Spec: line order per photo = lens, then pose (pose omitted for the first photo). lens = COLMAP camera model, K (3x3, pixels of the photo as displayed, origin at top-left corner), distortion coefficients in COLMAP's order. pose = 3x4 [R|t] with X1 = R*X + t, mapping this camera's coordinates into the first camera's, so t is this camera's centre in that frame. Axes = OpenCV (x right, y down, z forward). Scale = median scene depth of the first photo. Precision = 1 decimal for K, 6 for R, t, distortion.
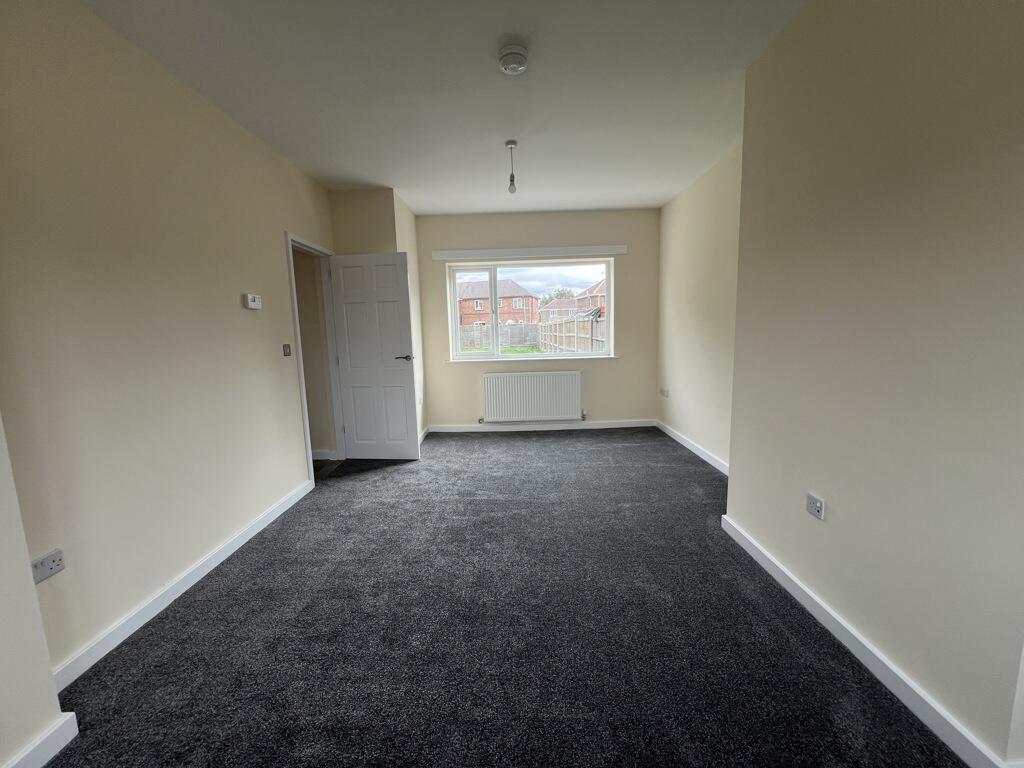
lens RADIAL K [[413.6, 0, 512.0], [0, 413.6, 384.0], [0, 0, 1]] dist [0.000263, 0.000081]
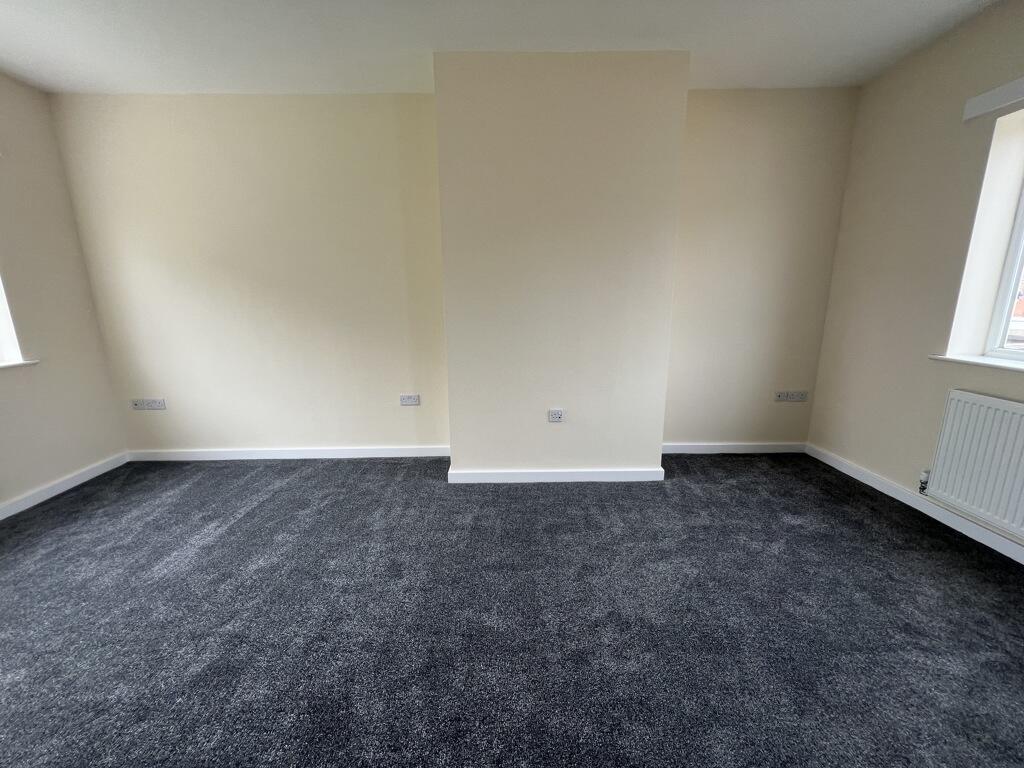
lens RADIAL K [[413.6, 0, 512.0], [0, 413.6, 384.0], [0, 0, 1]] dist [0.000263, 0.000081]
pose [[-0.066066, -0.175221, 0.982310, -0.339145], [0.130654, 0.974466, 0.182609, -0.061348], [-0.989224, 0.140407, -0.041485, 0.475621]]
